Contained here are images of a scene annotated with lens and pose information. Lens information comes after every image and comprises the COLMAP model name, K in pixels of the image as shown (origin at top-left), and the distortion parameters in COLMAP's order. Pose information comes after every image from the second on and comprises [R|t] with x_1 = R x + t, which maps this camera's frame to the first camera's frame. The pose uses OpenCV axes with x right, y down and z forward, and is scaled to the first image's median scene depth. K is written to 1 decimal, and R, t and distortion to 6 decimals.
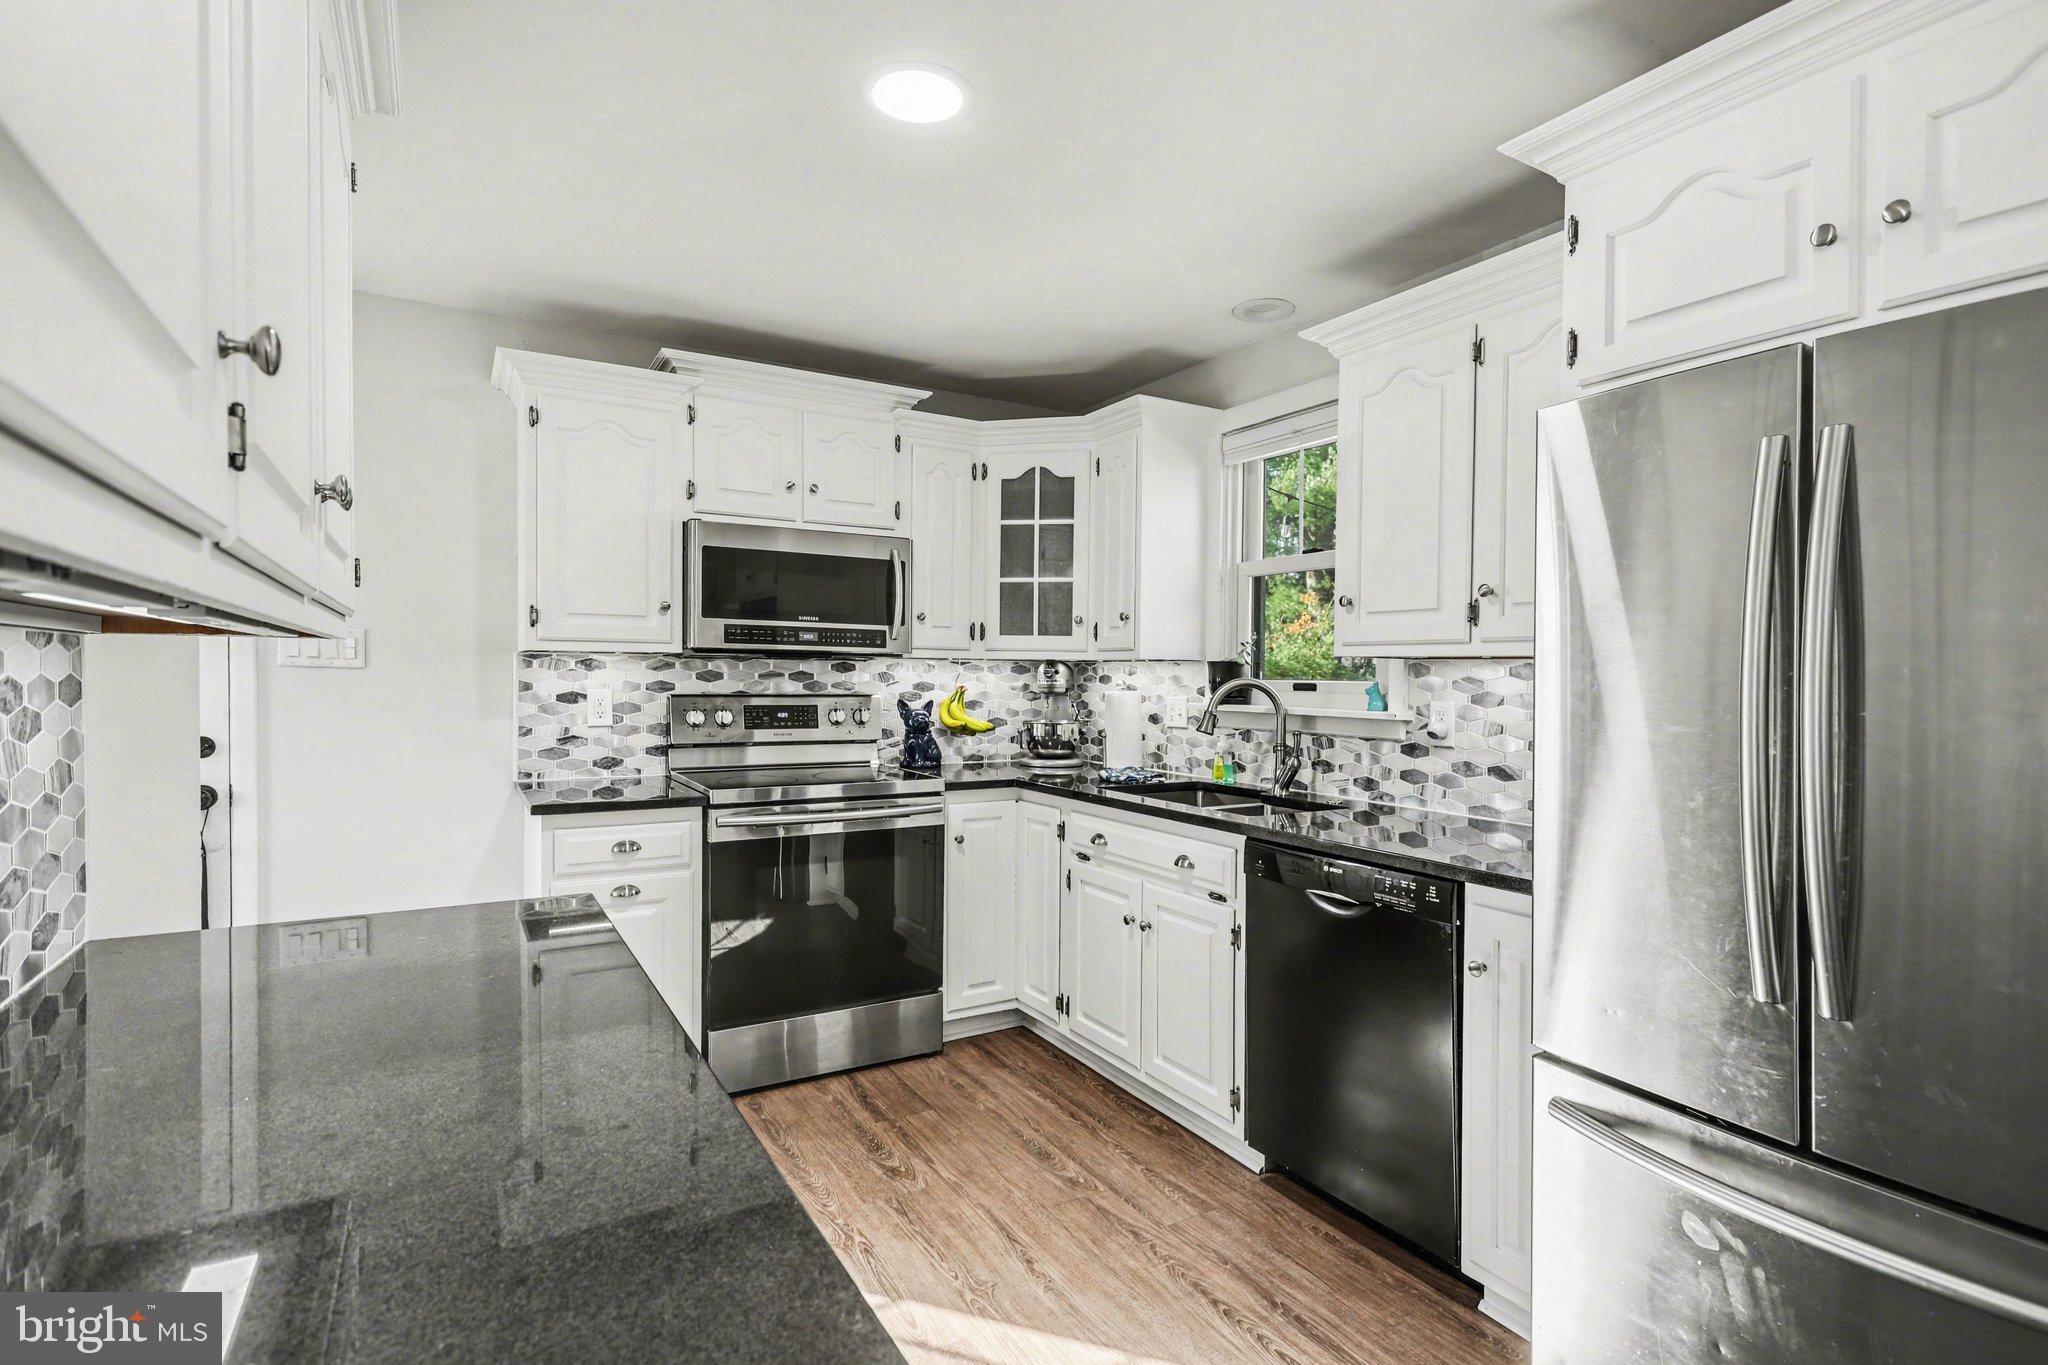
lens RADIAL K [[993.9, 0, 1024.0], [0, 993.9, 682.5], [0, 0, 1]] dist [0.000844, 0.012202]
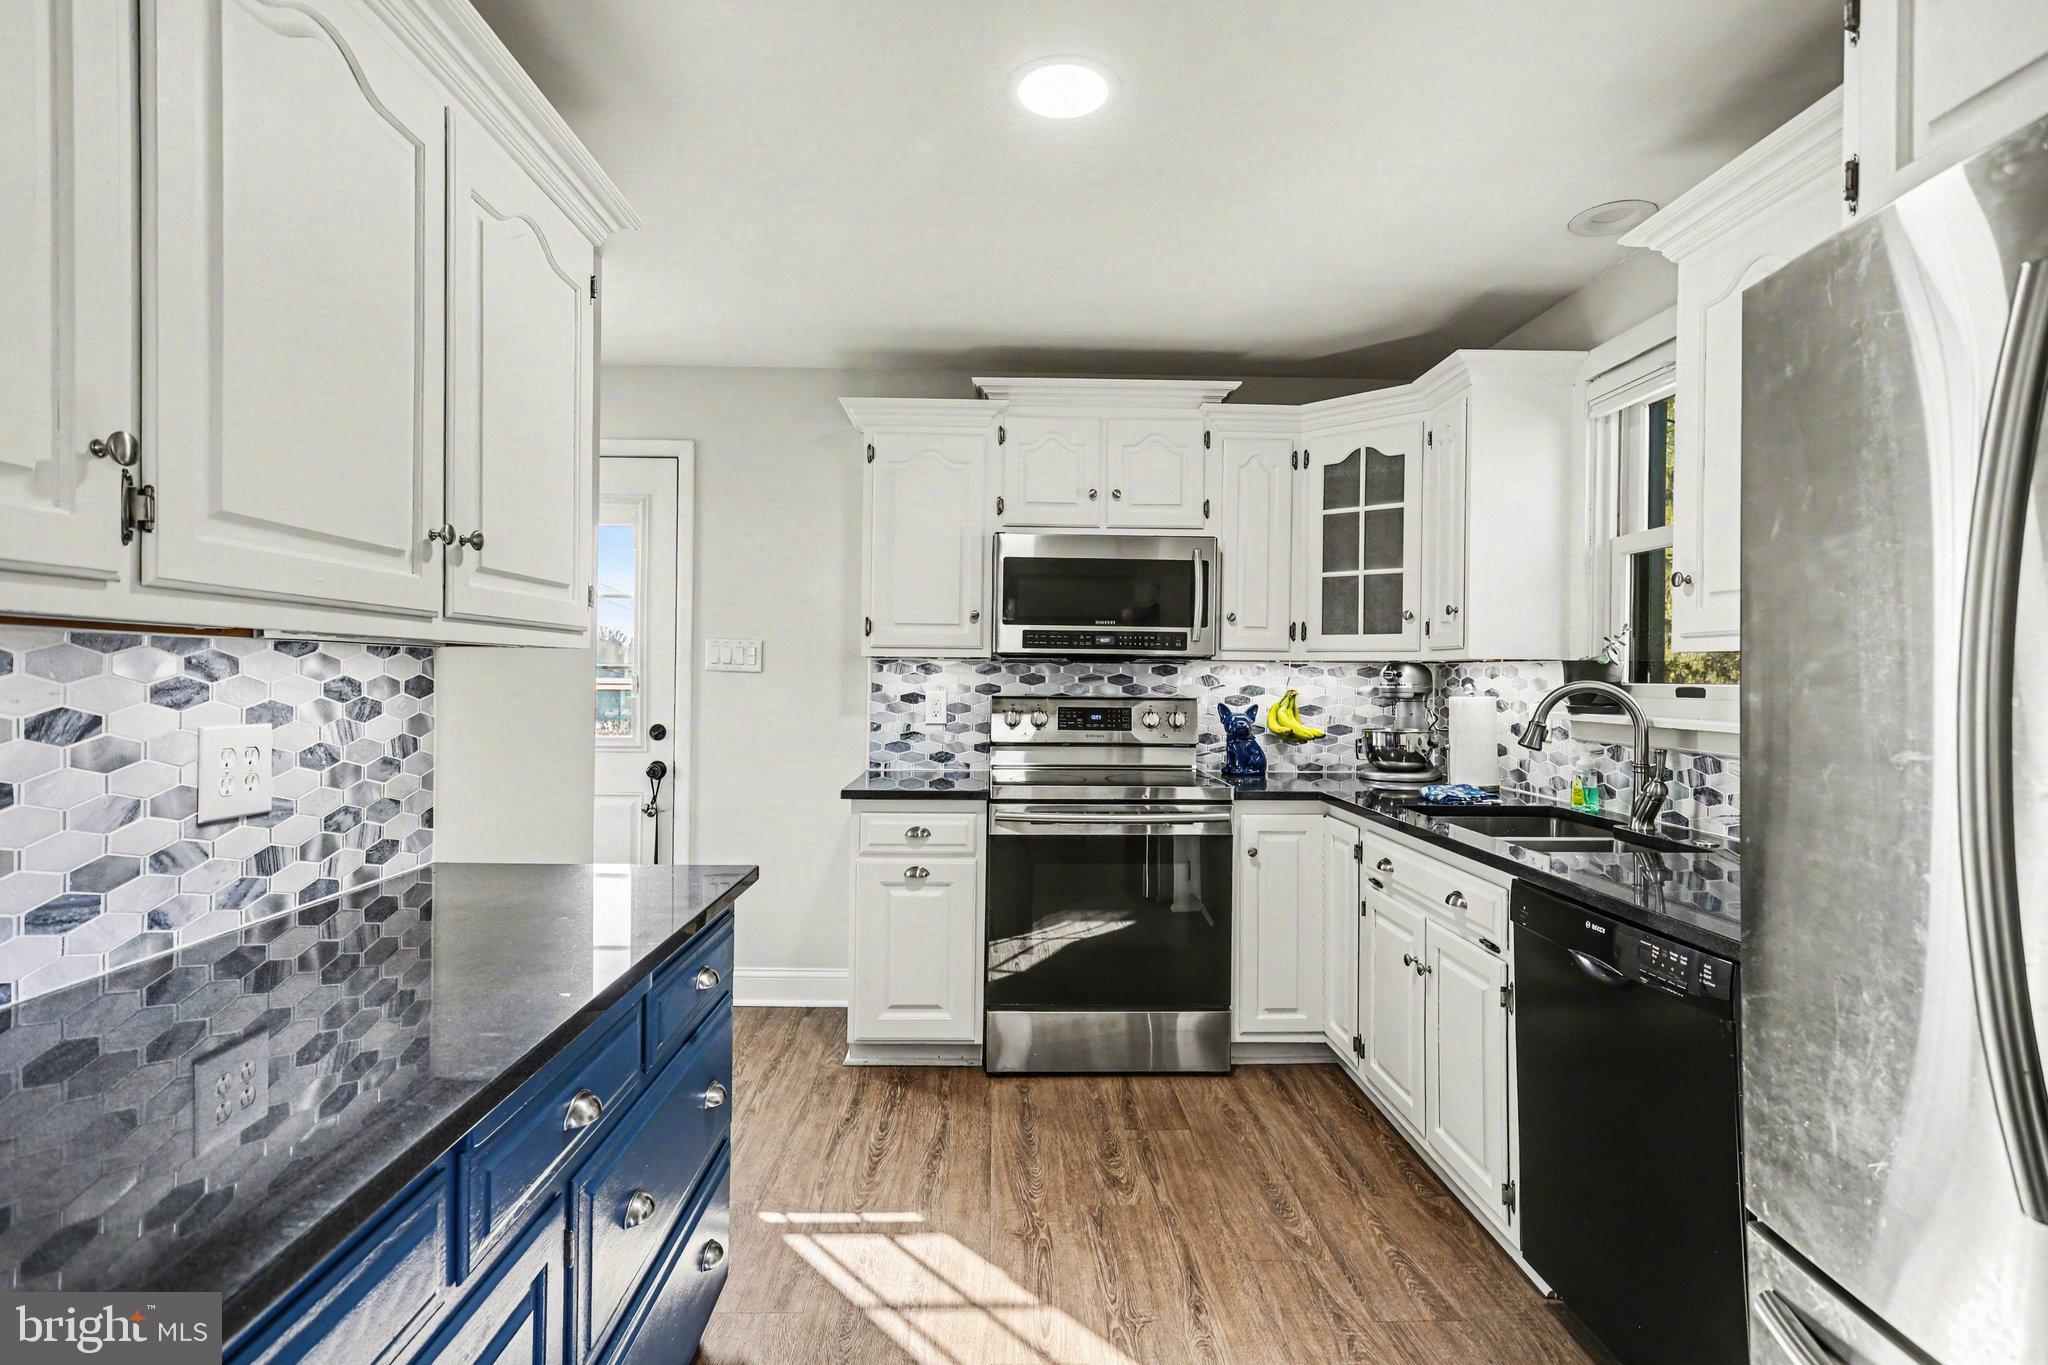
lens RADIAL K [[993.9, 0, 1024.0], [0, 993.9, 682.5], [0, 0, 1]] dist [0.000844, 0.012202]
pose [[0.877196, 0.001062, -0.480132, 0.199692], [-0.003827, 0.999981, -0.004780, 0.002414], [0.480118, 0.006030, 0.877183, 0.068944]]
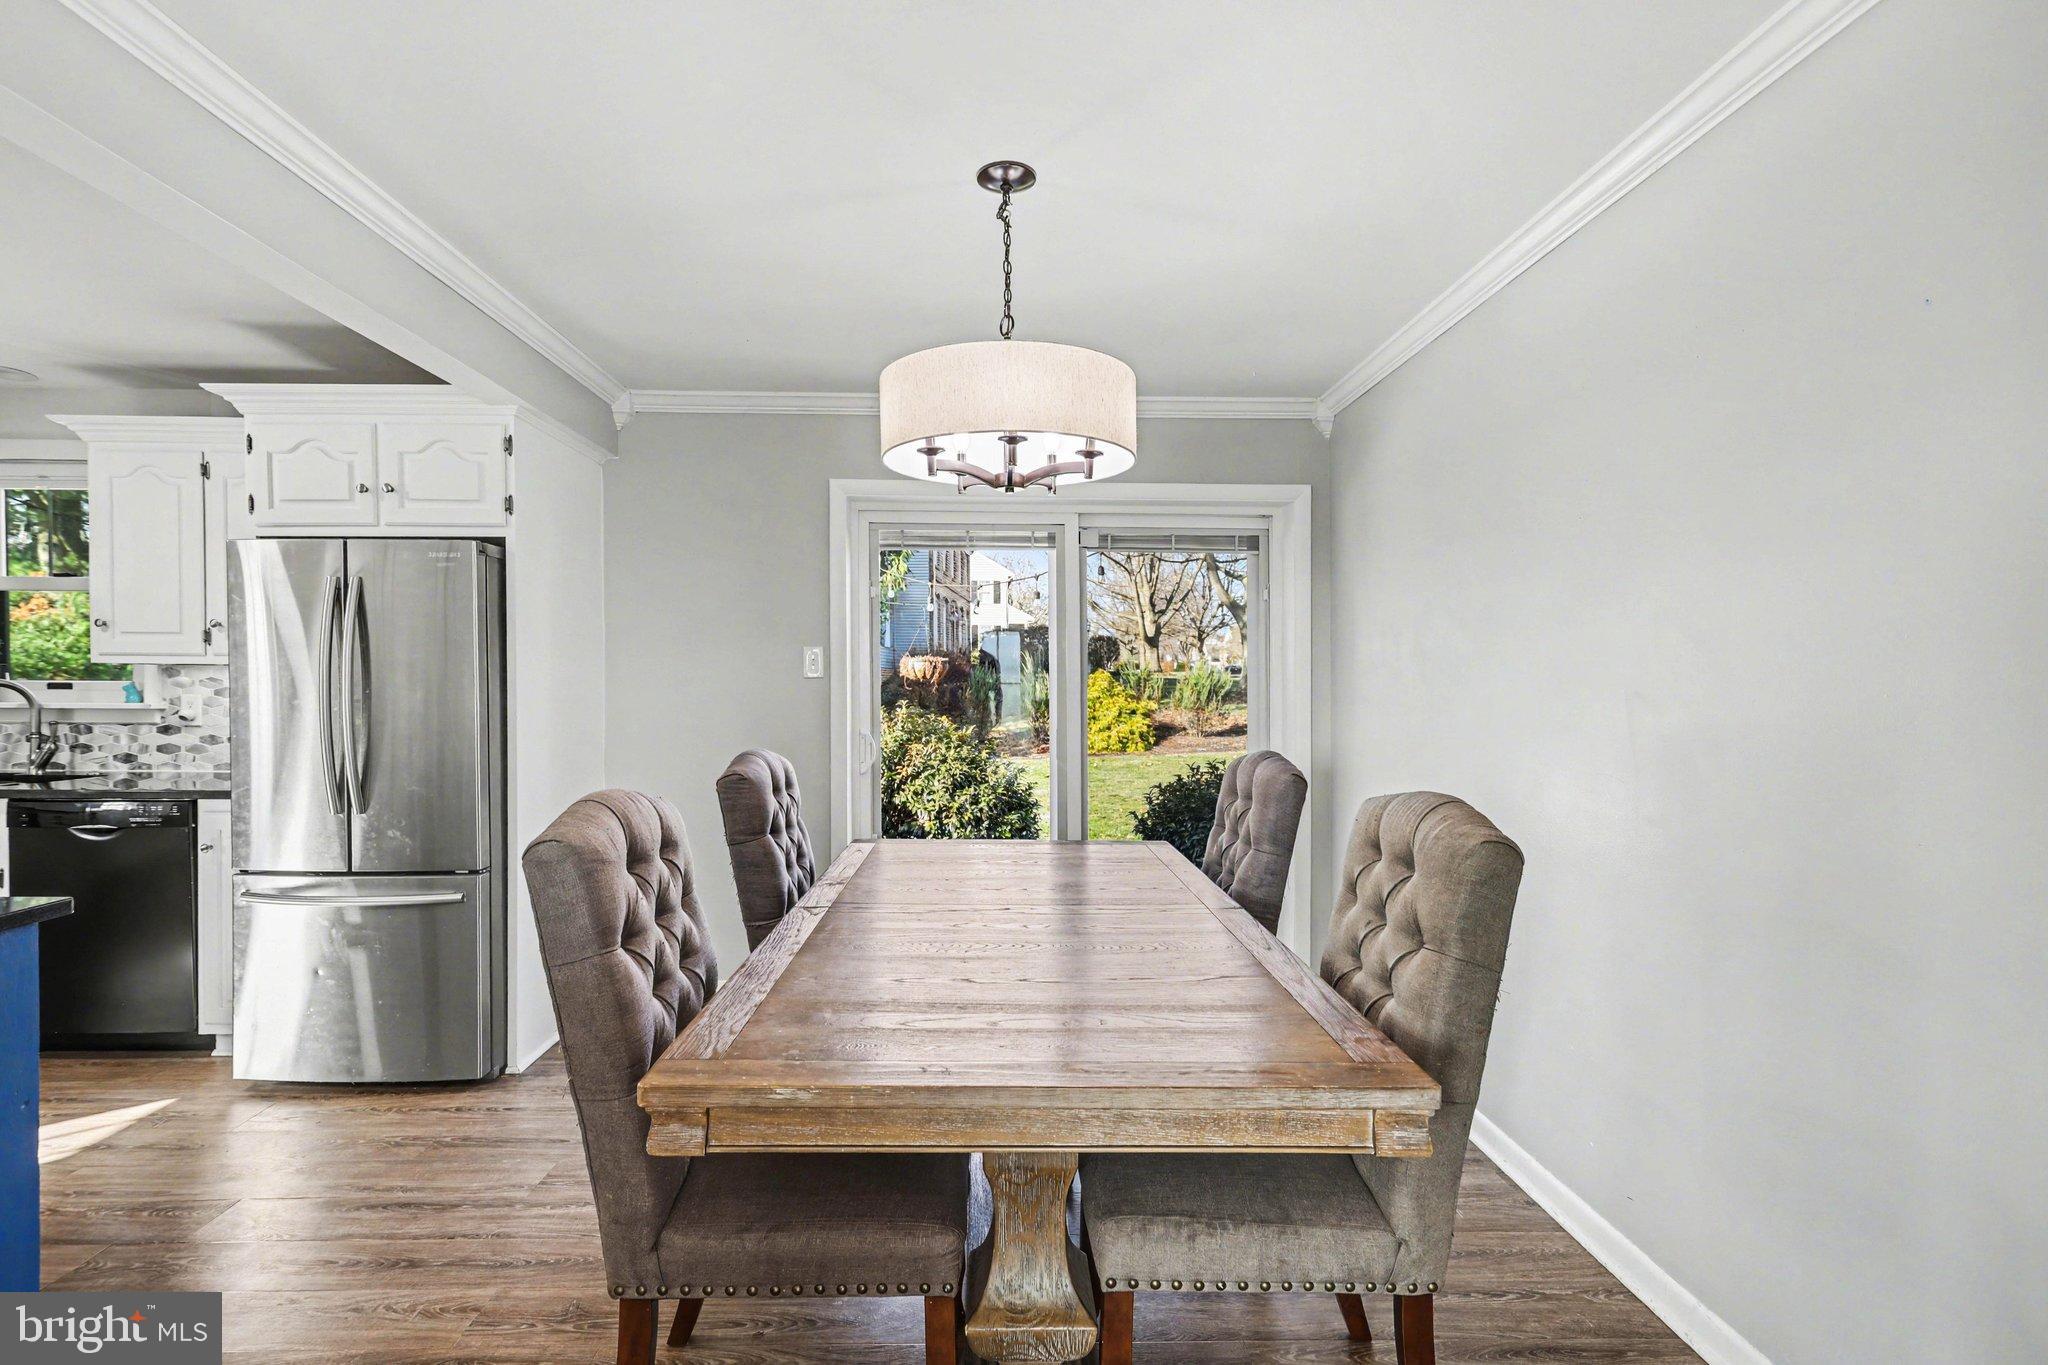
lens RADIAL K [[982.5, 0, 983.6], [0, 982.5, 691.0], [0, 0, 1]] dist [0.016124, 0.000113]
pose [[0.509535, -0.023494, 0.860129, -0.194397], [0.010535, 0.999723, 0.021067, -0.003258], [-0.860386, -0.001673, 0.509641, -0.608087]]
